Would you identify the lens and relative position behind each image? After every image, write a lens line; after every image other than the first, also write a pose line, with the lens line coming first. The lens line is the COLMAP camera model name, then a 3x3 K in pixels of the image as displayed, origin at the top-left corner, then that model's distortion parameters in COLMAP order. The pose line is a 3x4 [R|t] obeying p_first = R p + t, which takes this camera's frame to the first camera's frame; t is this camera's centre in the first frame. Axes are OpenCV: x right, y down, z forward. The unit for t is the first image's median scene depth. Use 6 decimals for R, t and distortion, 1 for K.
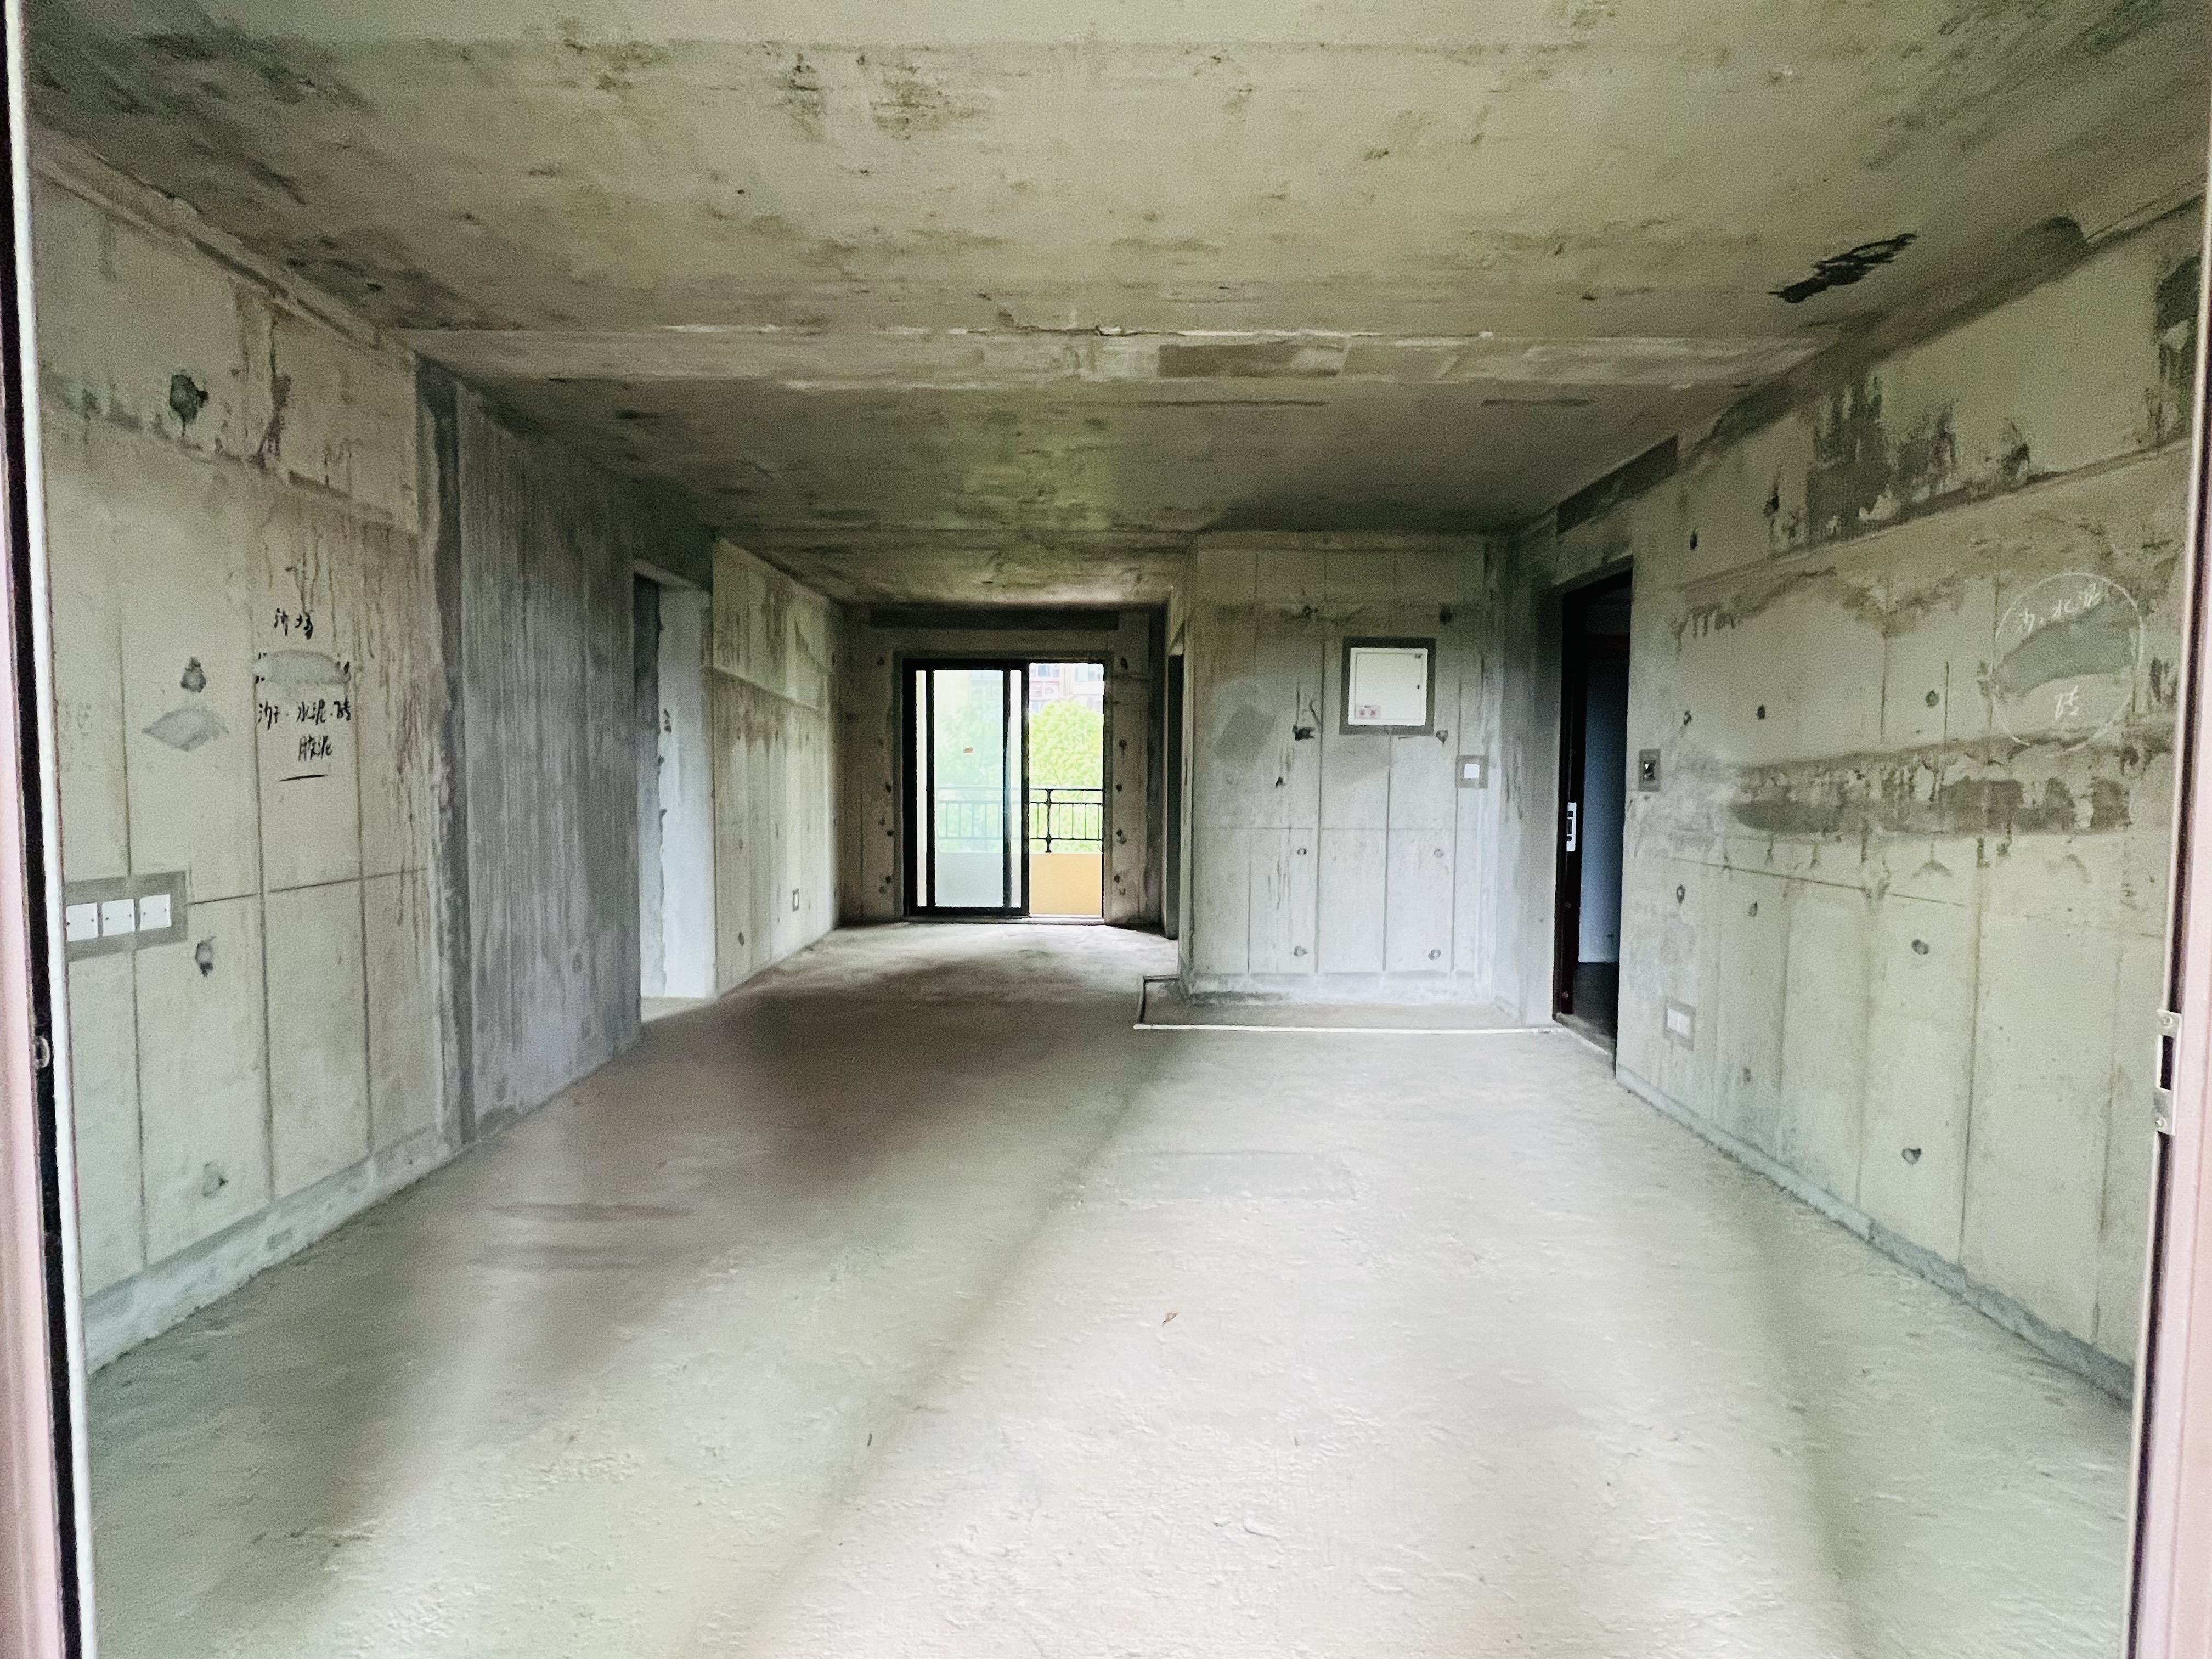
lens RADIAL K [[1104.6, 0, 1102.8], [0, 1104.6, 832.4], [0, 0, 1]] dist [-0.002262, 0.000583]
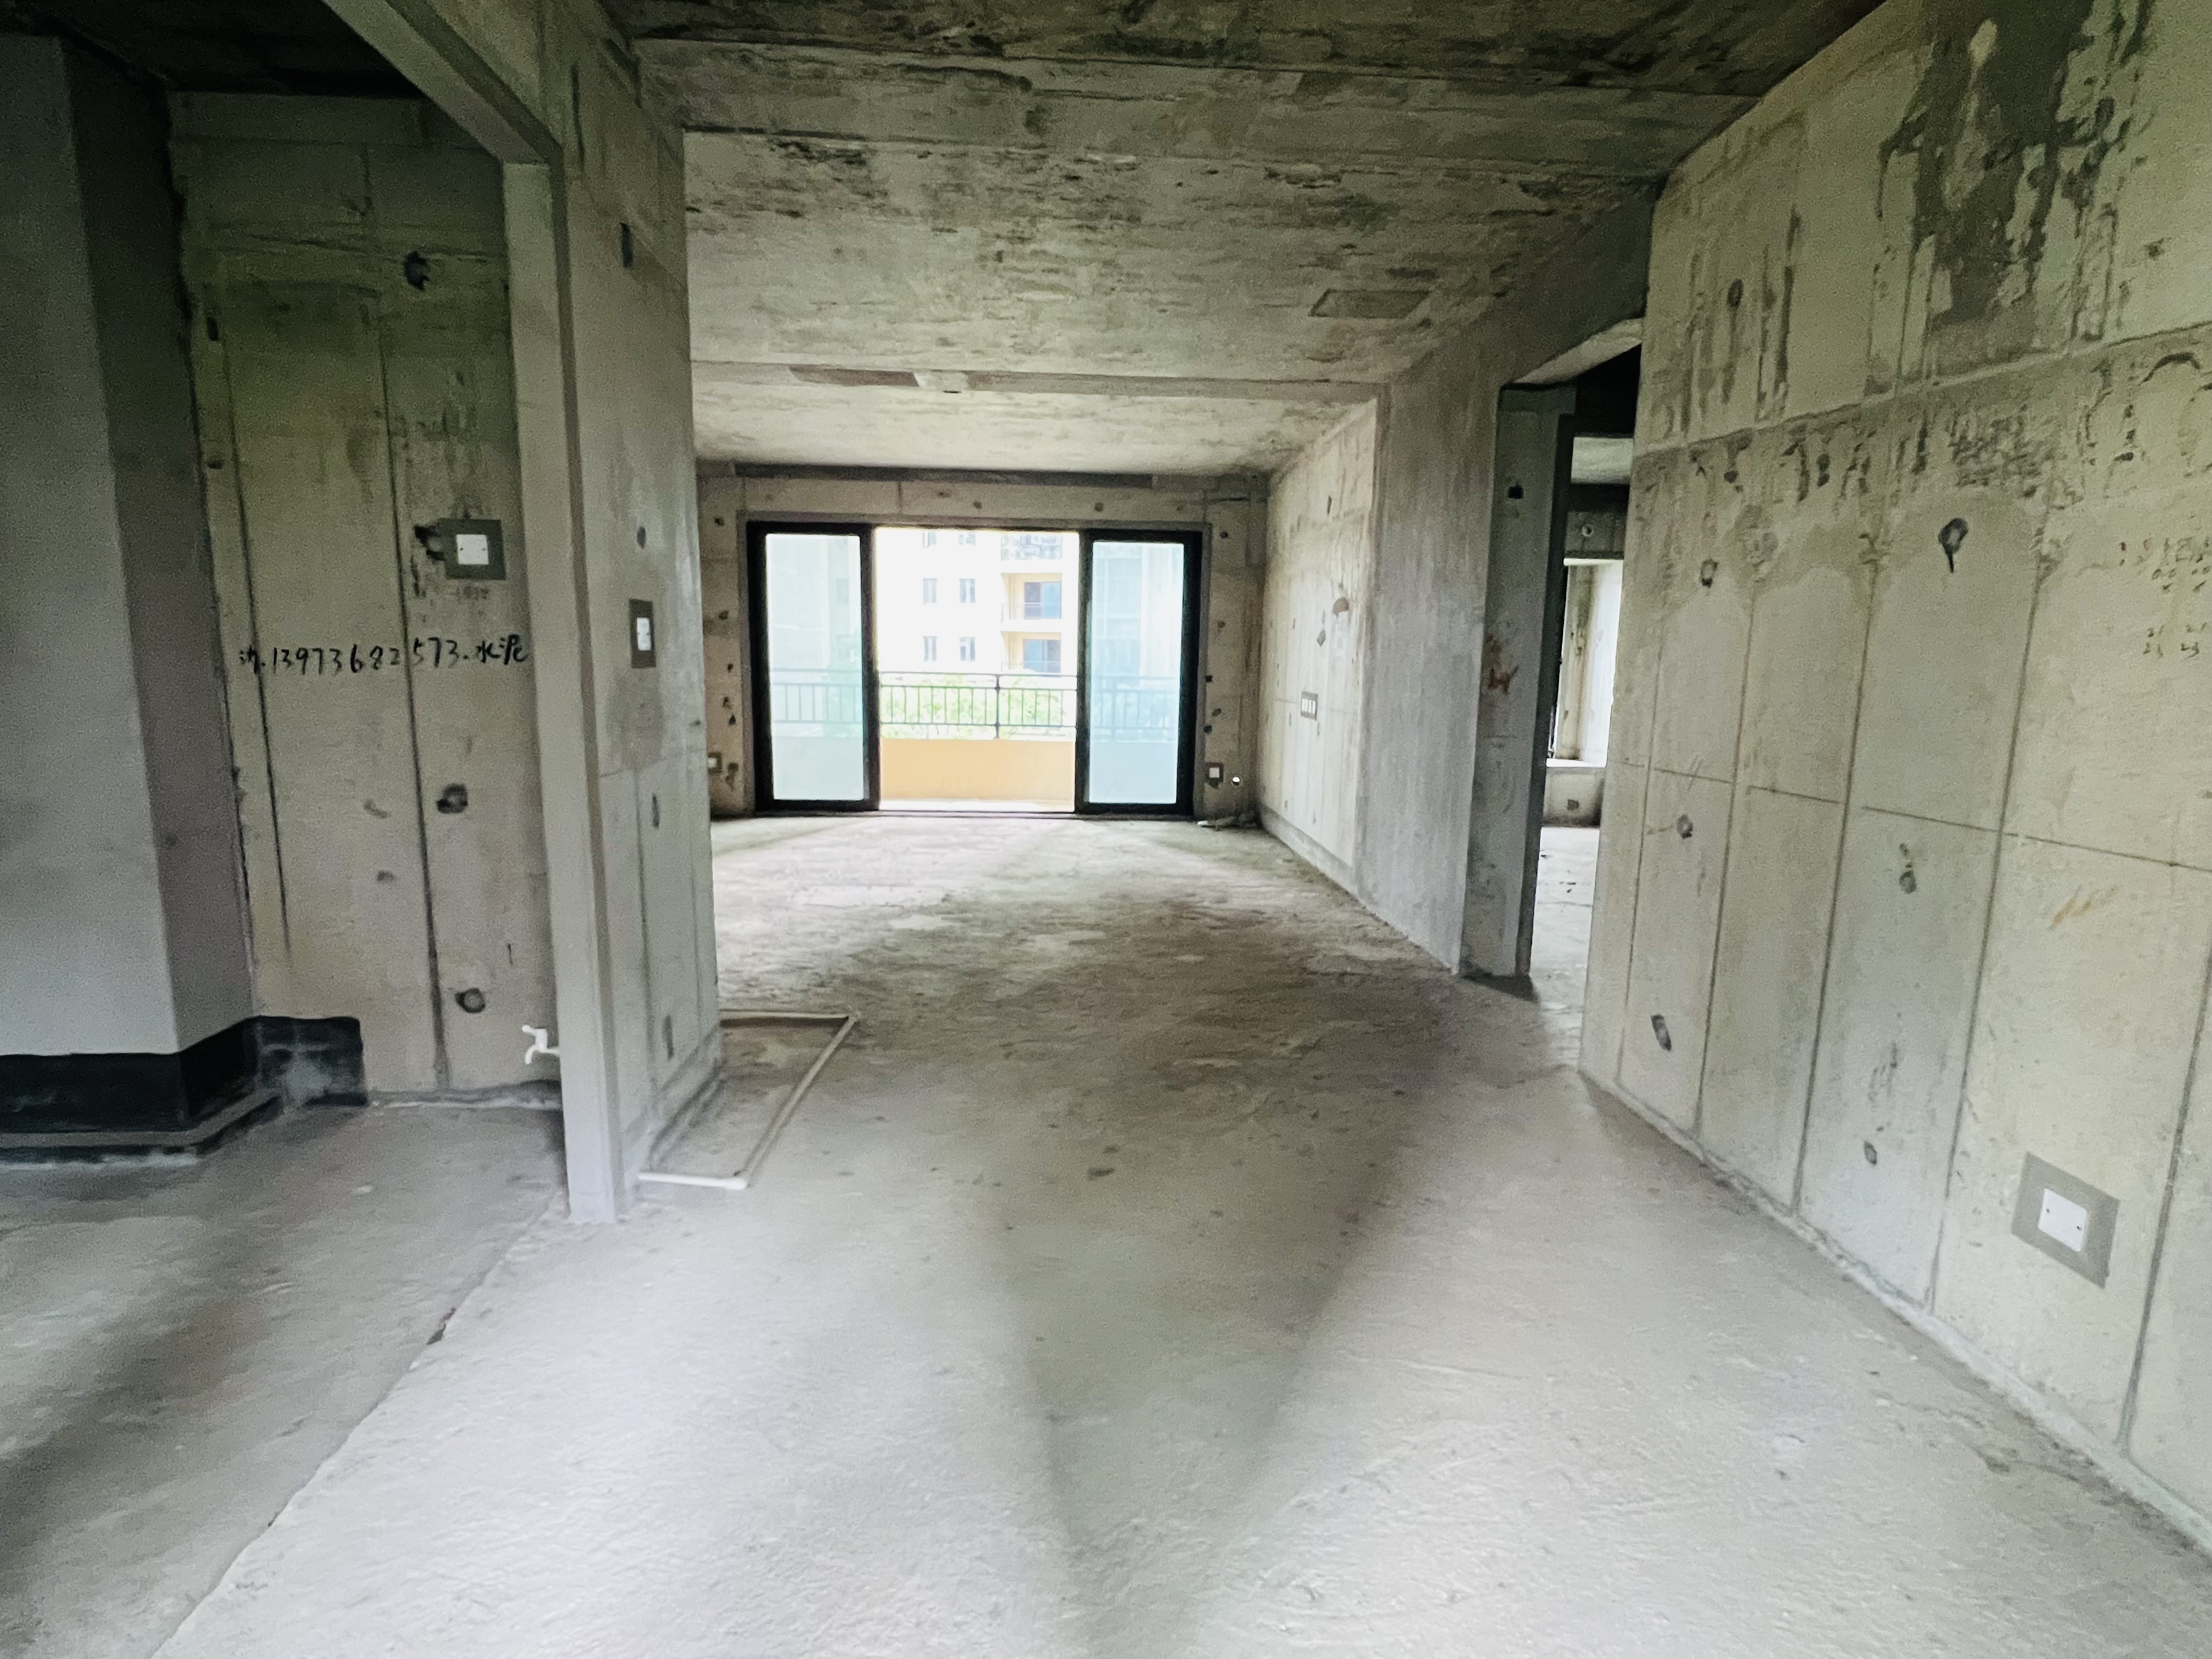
lens RADIAL K [[1104.6, 0, 1102.8], [0, 1104.6, 832.4], [0, 0, 1]] dist [-0.002262, 0.000583]
pose [[-0.998130, -0.015522, -0.059129, -0.149751], [-0.027881, 0.976361, 0.214342, -0.159294], [0.054404, 0.215590, -0.974967, 3.008335]]
